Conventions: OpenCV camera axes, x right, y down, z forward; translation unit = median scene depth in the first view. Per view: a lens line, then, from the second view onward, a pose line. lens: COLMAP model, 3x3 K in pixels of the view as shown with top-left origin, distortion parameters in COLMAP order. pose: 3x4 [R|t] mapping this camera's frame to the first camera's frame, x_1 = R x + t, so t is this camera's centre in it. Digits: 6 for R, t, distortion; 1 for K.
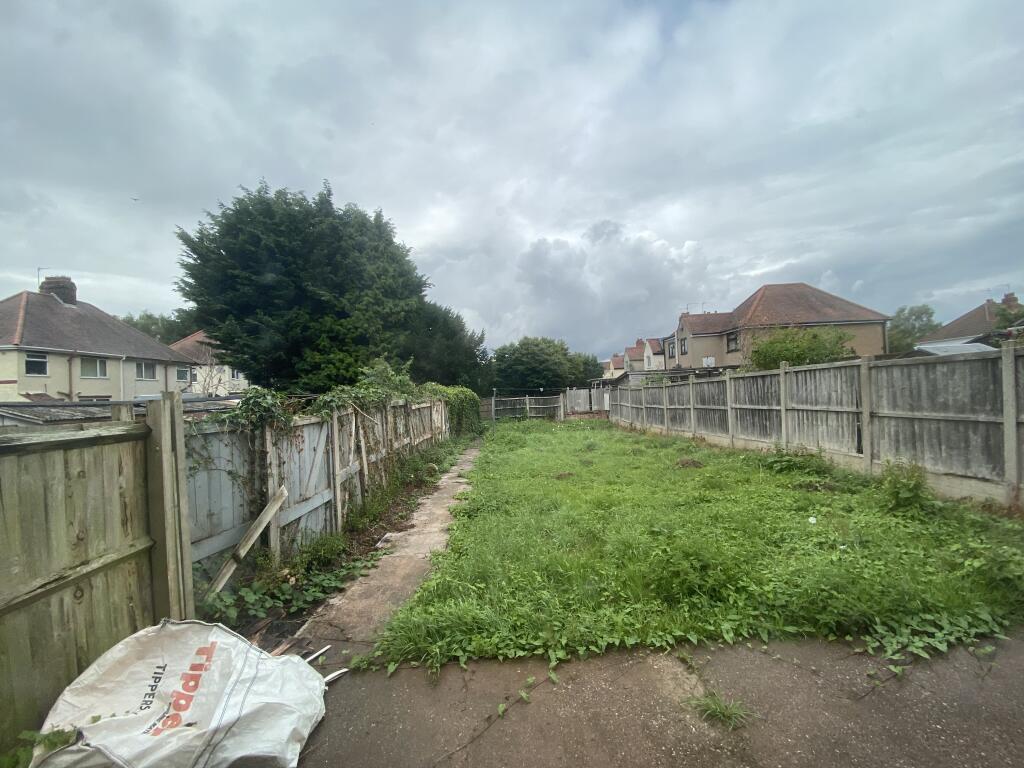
lens RADIAL K [[420.2, 0, 512.9], [0, 420.2, 386.7], [0, 0, 1]] dist [0.012814, -0.004286]
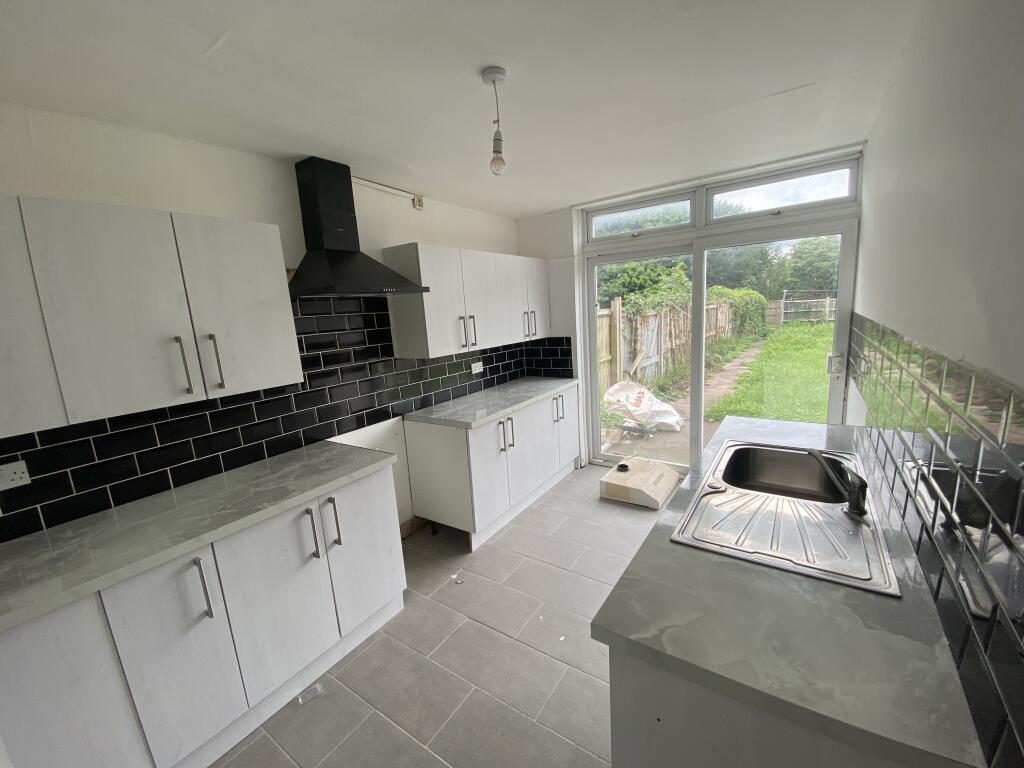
lens RADIAL K [[420.2, 0, 517.8], [0, 420.2, 385.3], [0, 0, 1]] dist [0.012814, -0.004286]
pose [[0.823463, 0.098900, -0.558684, 0.020068], [0.025374, 0.977285, 0.210403, -0.002585], [0.566802, -0.187435, 0.802249, -0.257858]]
